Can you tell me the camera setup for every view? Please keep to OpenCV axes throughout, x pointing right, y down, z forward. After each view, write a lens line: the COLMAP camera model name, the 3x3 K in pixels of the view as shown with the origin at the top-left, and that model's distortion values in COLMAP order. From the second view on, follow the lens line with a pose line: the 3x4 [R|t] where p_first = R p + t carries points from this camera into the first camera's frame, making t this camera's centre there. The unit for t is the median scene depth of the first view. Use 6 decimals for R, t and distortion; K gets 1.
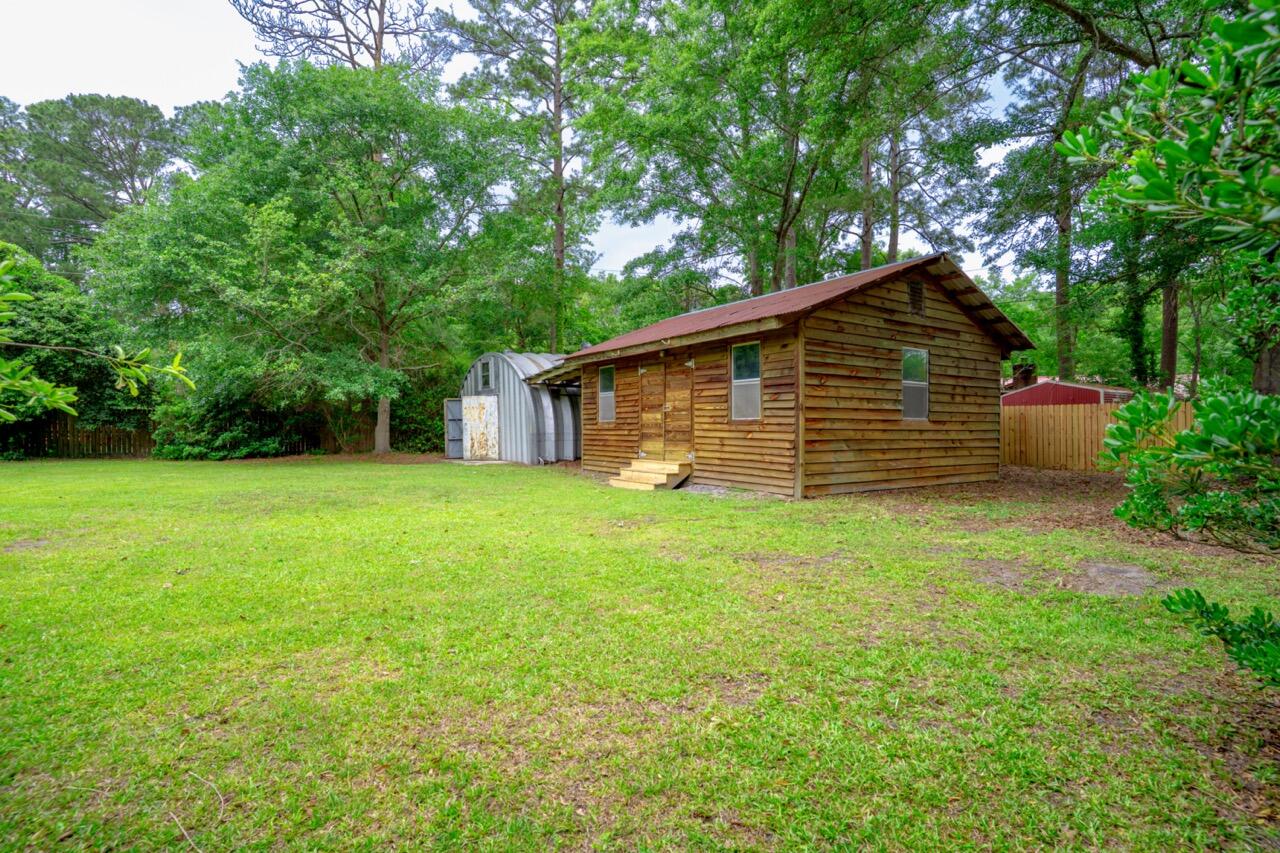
lens RADIAL K [[634.3, 0, 640.0], [0, 634.3, 426.5], [0, 0, 1]] dist [-0.071774, 0.046591]
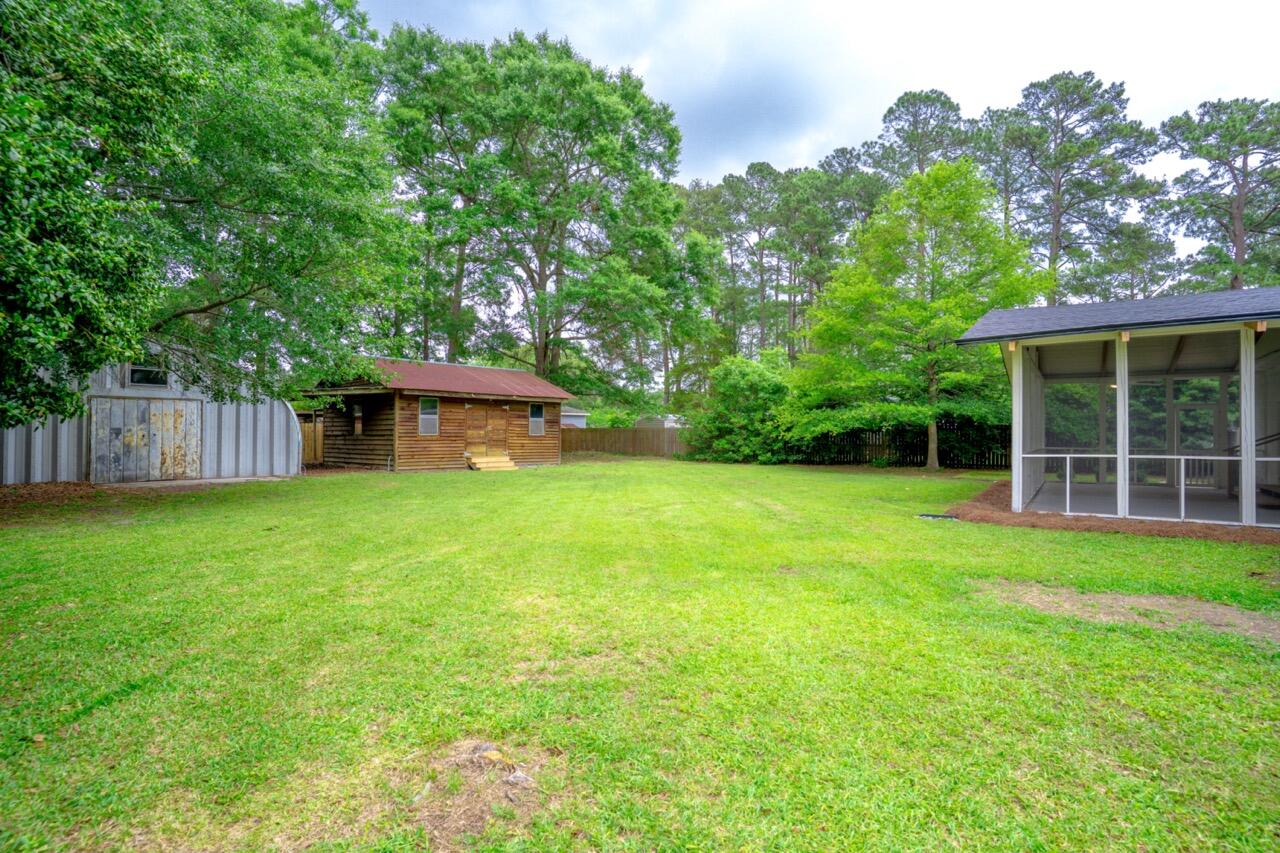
lens RADIAL K [[631.6, 0, 646.2], [0, 631.6, 429.7], [0, 0, 1]] dist [-0.057388, 0.026228]
pose [[-0.251458, 0.017296, 0.967714, -1.267266], [0.003075, 0.999850, -0.017072, 0.005169], [-0.967863, -0.001317, -0.251474, 0.689110]]
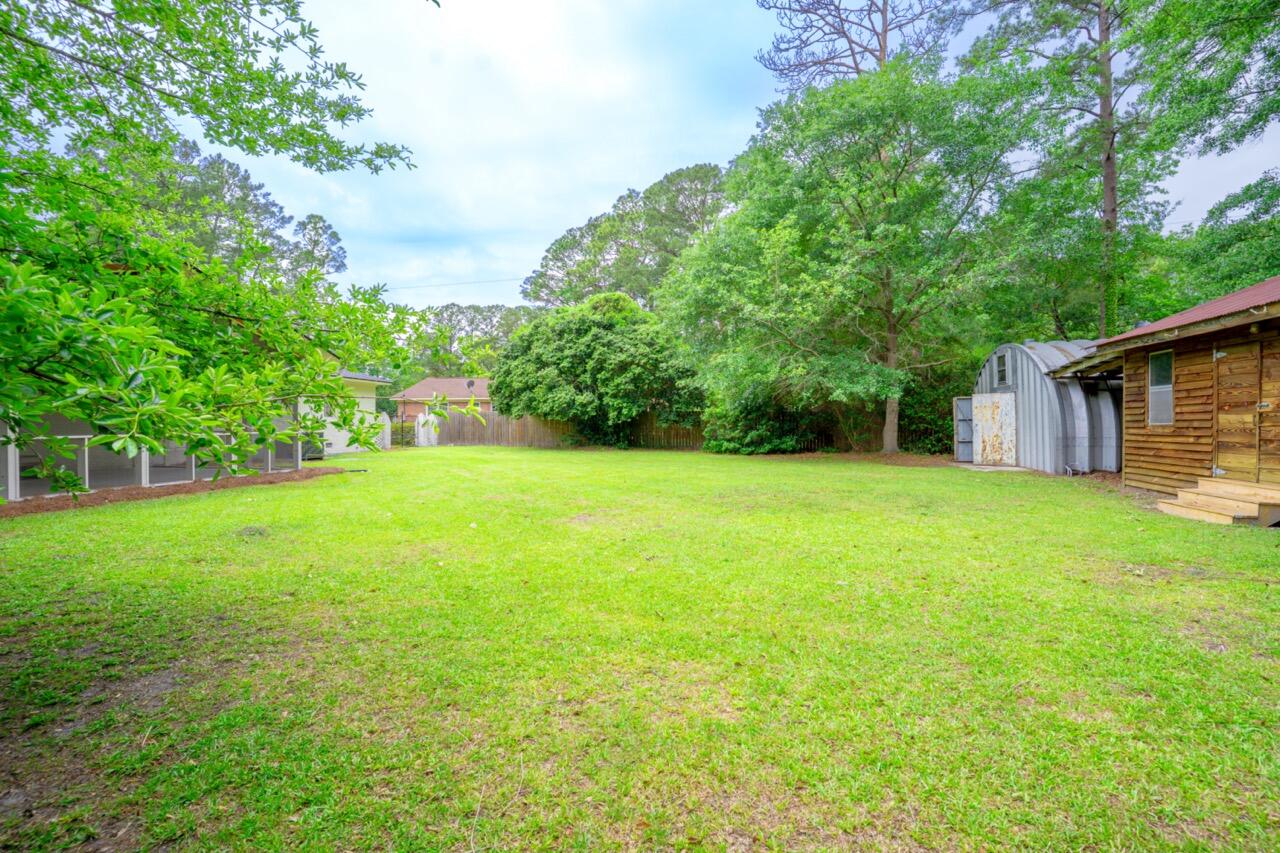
lens RADIAL K [[634.3, 0, 650.8], [0, 634.3, 423.1], [0, 0, 1]] dist [-0.076606, 0.044031]
pose [[0.706051, 0.004592, -0.708146, 0.029530], [-0.004370, 0.999988, 0.002127, -0.006740], [0.708148, 0.001592, 0.706063, 0.040147]]
